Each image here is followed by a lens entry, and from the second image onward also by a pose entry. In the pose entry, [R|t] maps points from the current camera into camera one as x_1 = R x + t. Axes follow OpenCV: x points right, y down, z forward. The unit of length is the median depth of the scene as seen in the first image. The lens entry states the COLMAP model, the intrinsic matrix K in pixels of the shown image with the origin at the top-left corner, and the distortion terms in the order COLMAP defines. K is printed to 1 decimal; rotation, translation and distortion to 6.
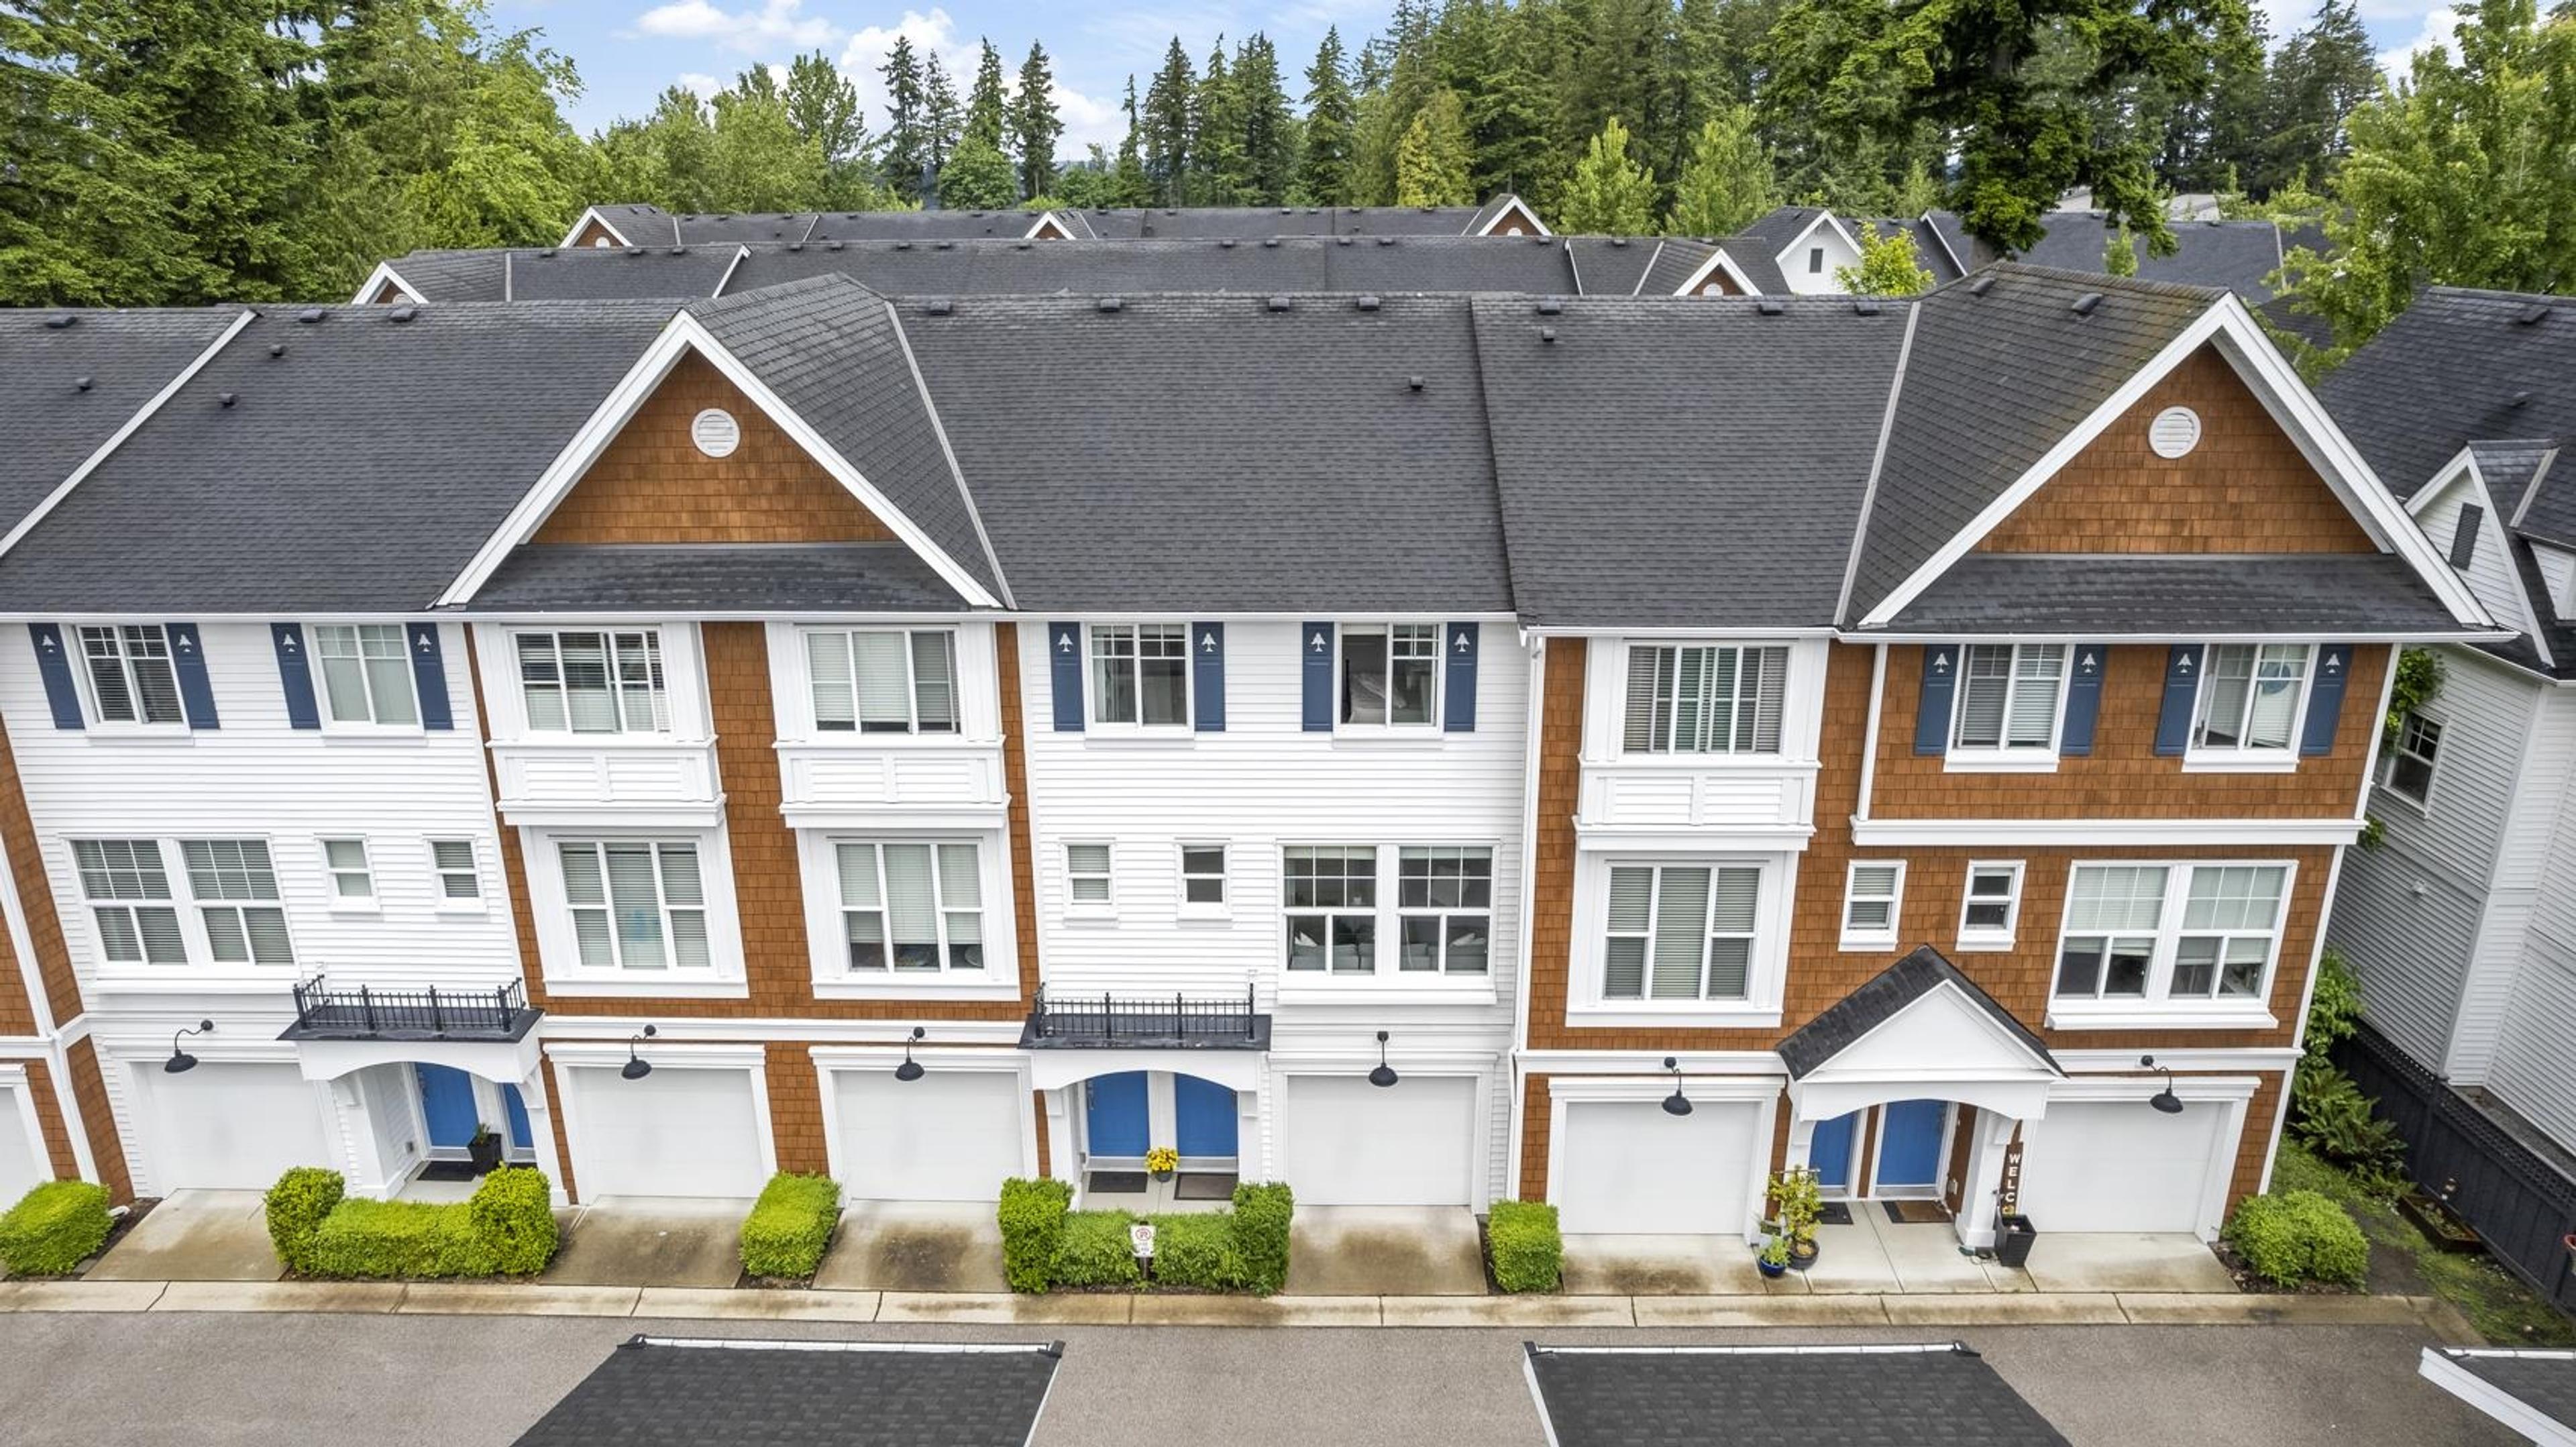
lens RADIAL K [[1633.8, 0, 1288.0], [0, 1633.8, 723.5], [0, 0, 1]] dist [-0.033622, 0.000197]
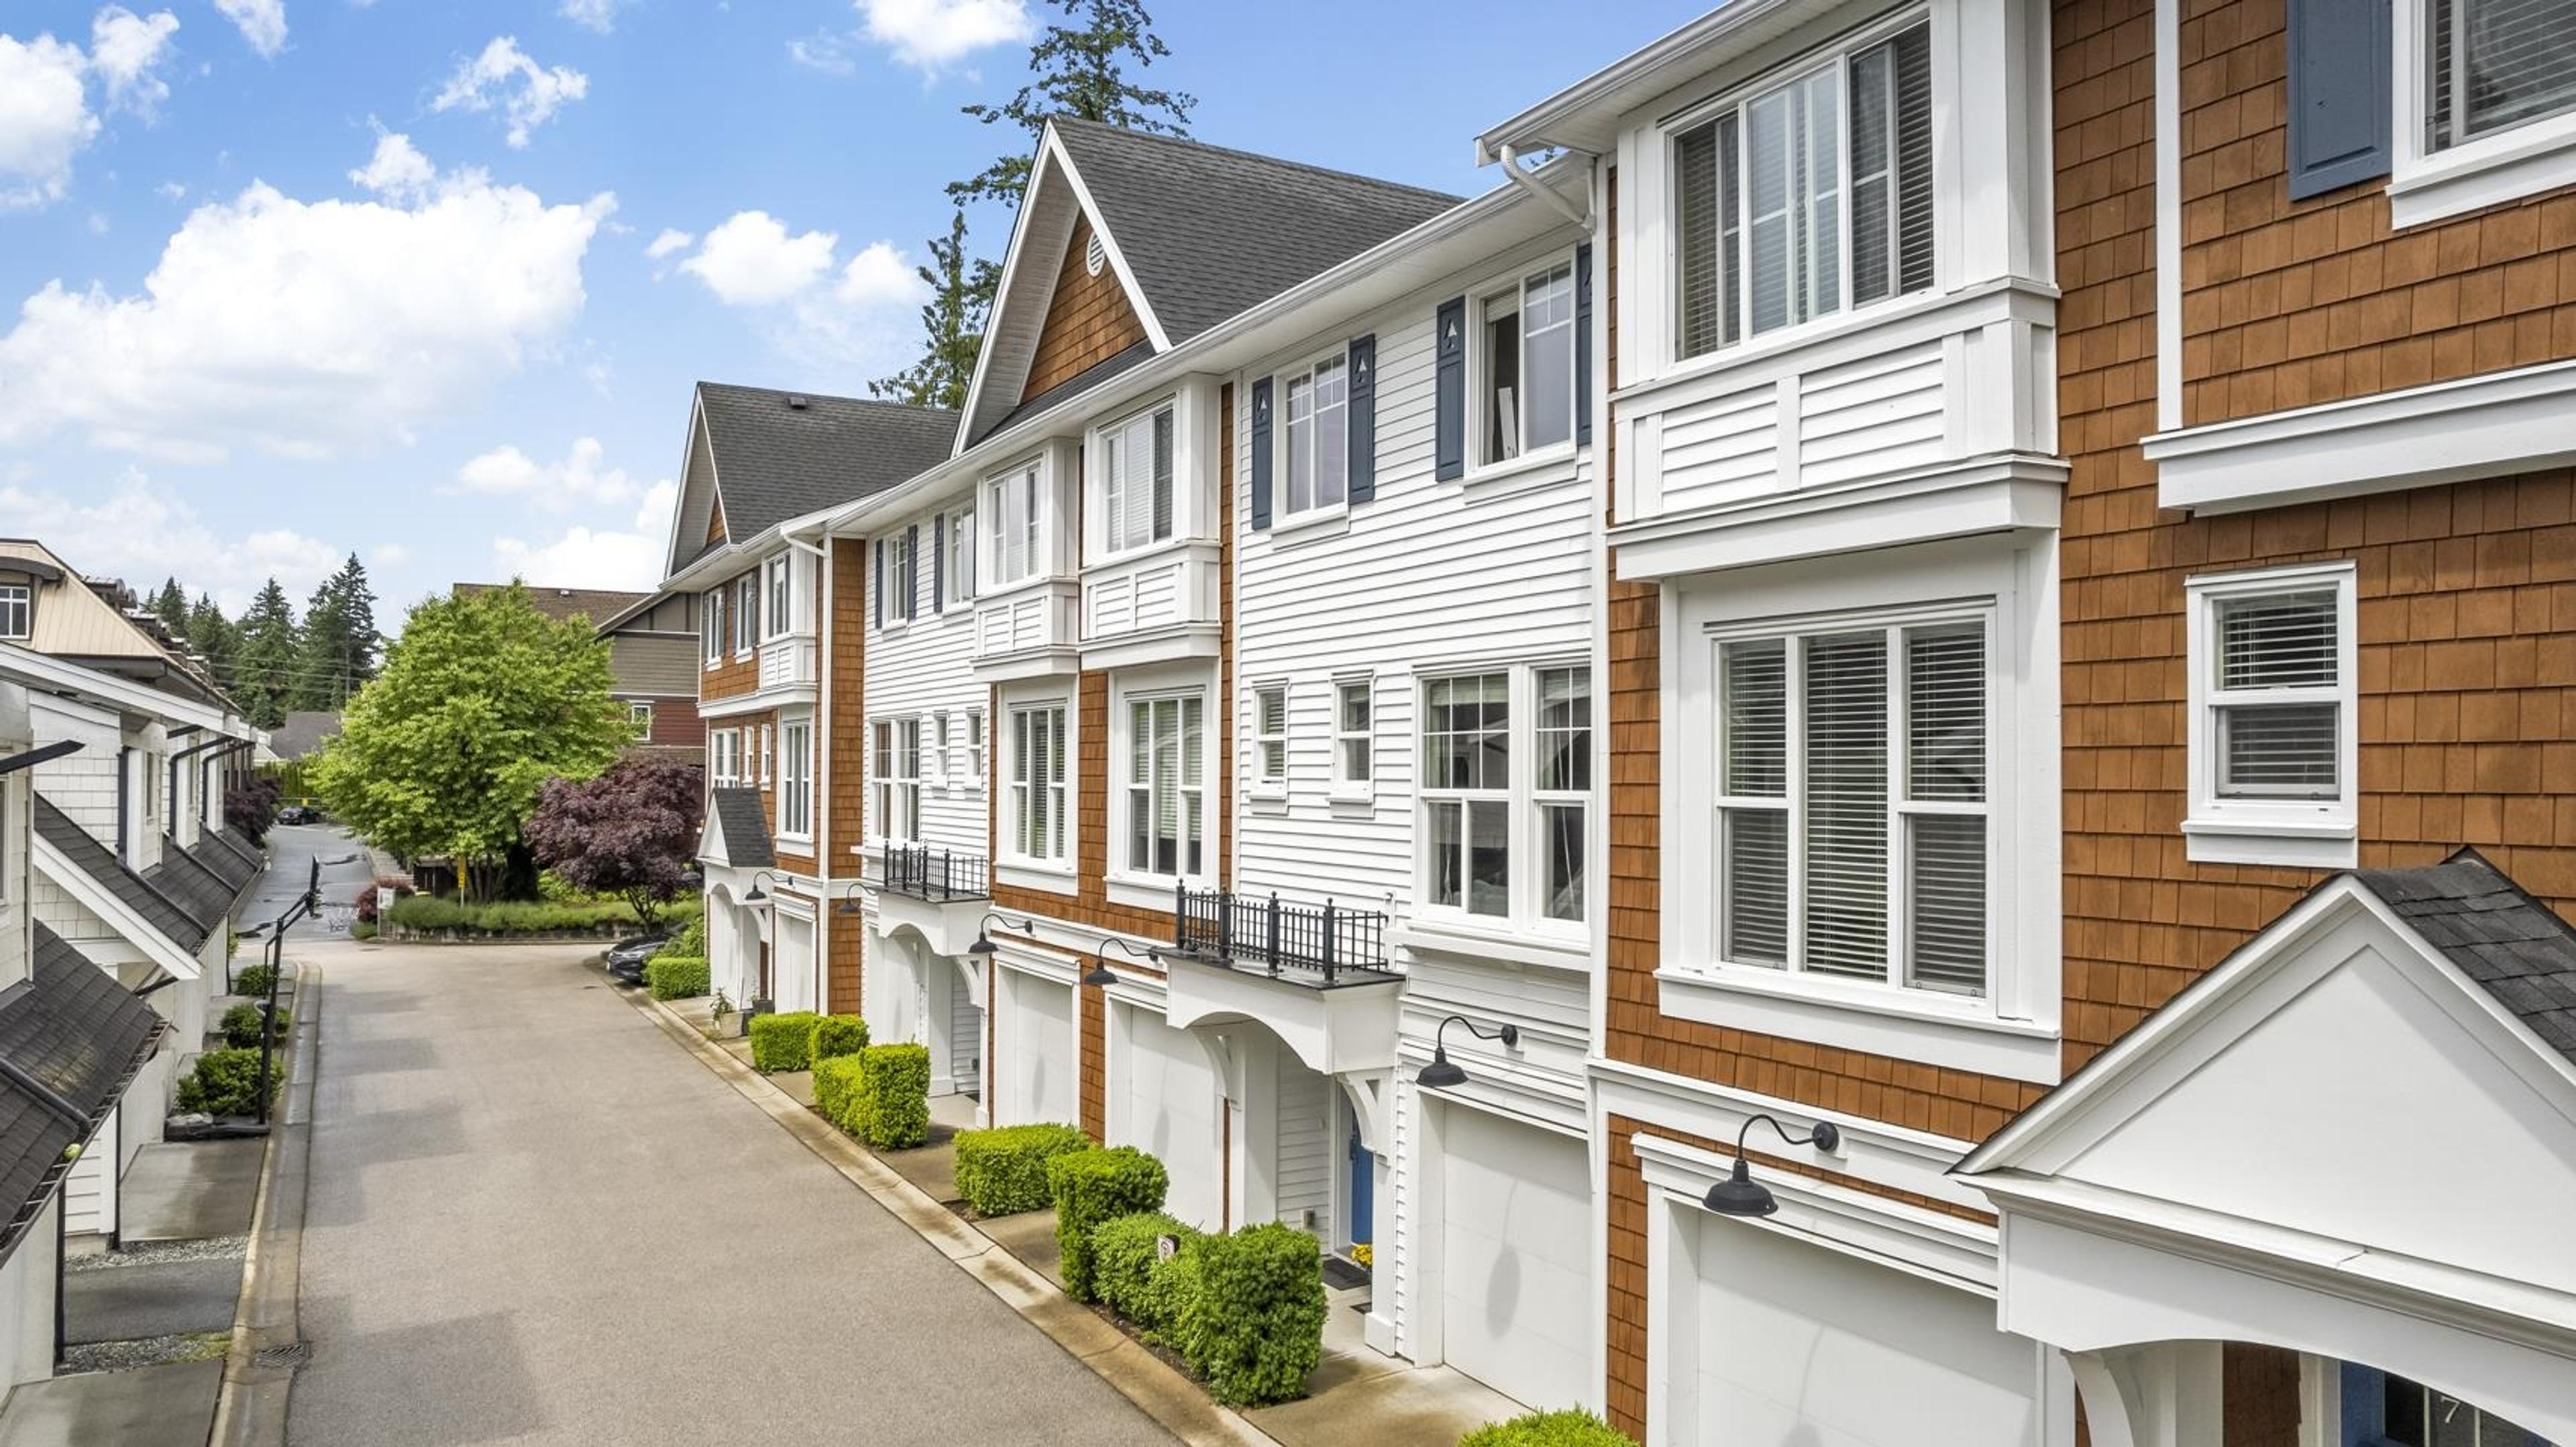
lens RADIAL K [[1716.9, 0, 1290.1], [0, 1716.9, 755.7], [0, 0, 1]] dist [-0.034136, -0.000202]
pose [[0.504587, -0.004528, -0.863349, 0.540905], [-0.273287, 0.947729, -0.164694, 0.225150], [0.818967, 0.319044, 0.476974, 0.652453]]
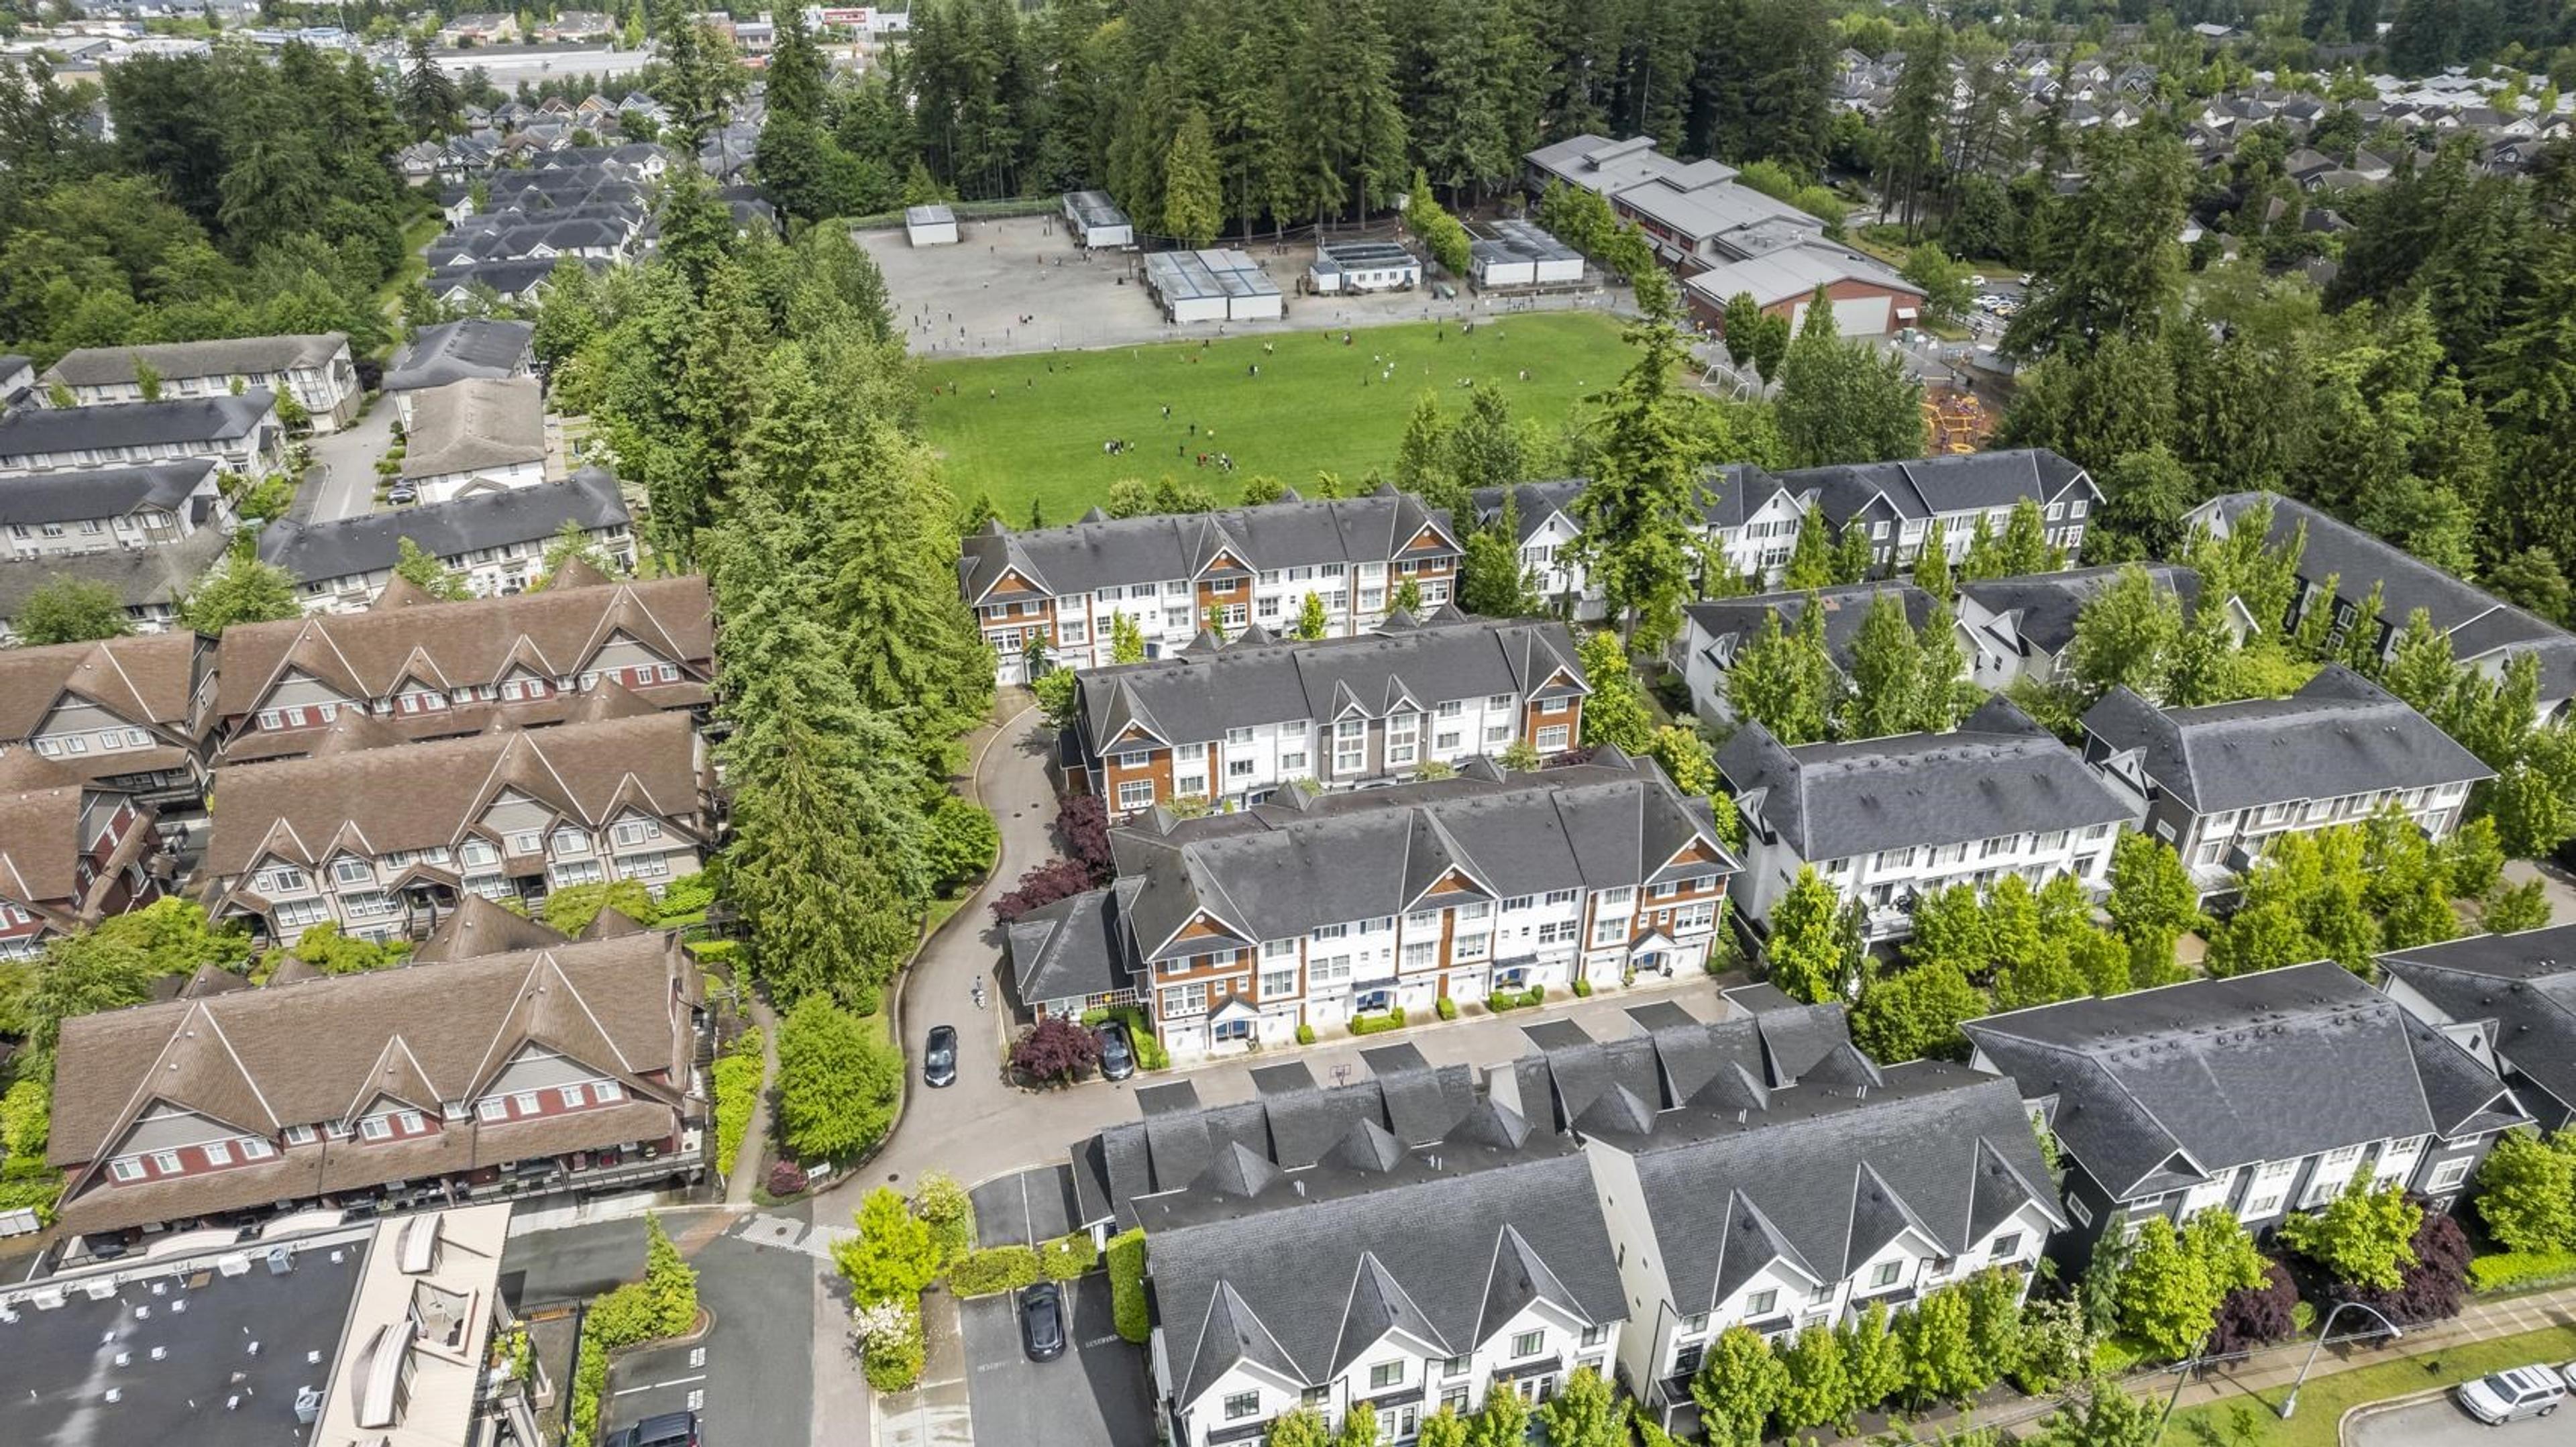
lens RADIAL K [[1633.8, 0, 1288.0], [0, 1633.8, 723.5], [0, 0, 1]] dist [-0.033622, 0.000197]
pose [[0.966061, -0.126098, 0.225443, -1.899196], [0.077581, 0.974099, 0.212399, -1.743818], [-0.246387, -0.187700, 0.950822, -3.698155]]
